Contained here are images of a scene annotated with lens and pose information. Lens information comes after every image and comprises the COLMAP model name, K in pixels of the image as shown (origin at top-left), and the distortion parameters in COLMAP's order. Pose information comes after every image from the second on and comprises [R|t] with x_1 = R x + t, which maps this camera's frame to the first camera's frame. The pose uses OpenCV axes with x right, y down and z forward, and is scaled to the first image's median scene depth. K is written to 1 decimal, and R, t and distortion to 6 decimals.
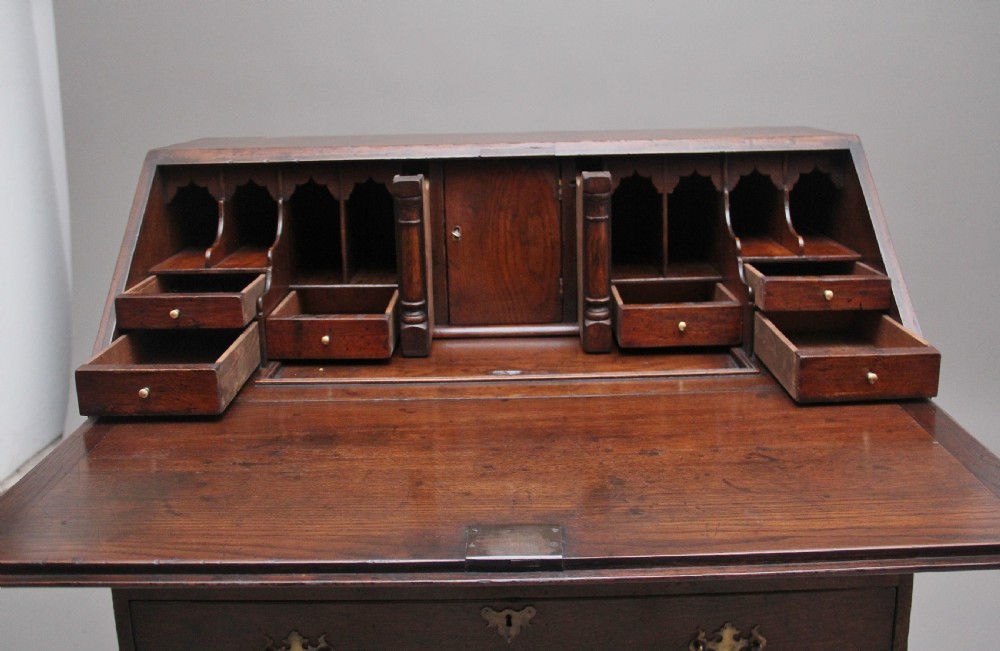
lens RADIAL K [[1142.0, 0, 503.7], [0, 1142.0, 328.2], [0, 0, 1]] dist [-0.006744, 0.005149]
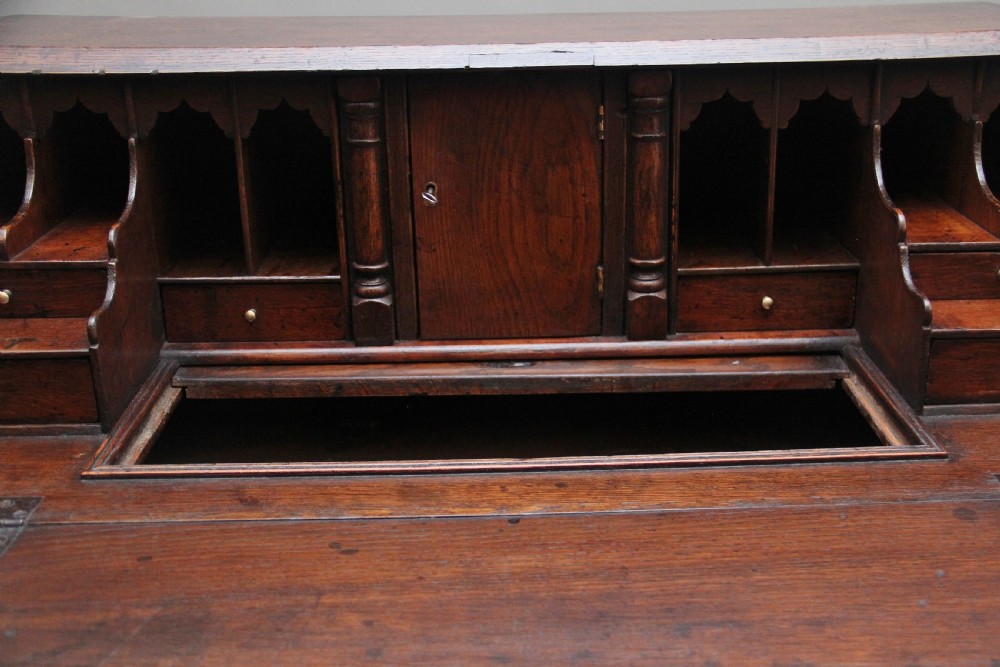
lens RADIAL K [[1229.2, 0, 521.2], [0, 1229.2, 352.2], [0, 0, 1]] dist [0.008579, 0.329863]
pose [[0.999673, -0.002688, 0.025433, -0.011502], [-0.000782, 0.990783, 0.135454, -0.105631], [-0.025562, -0.135430, 0.990457, 0.404821]]
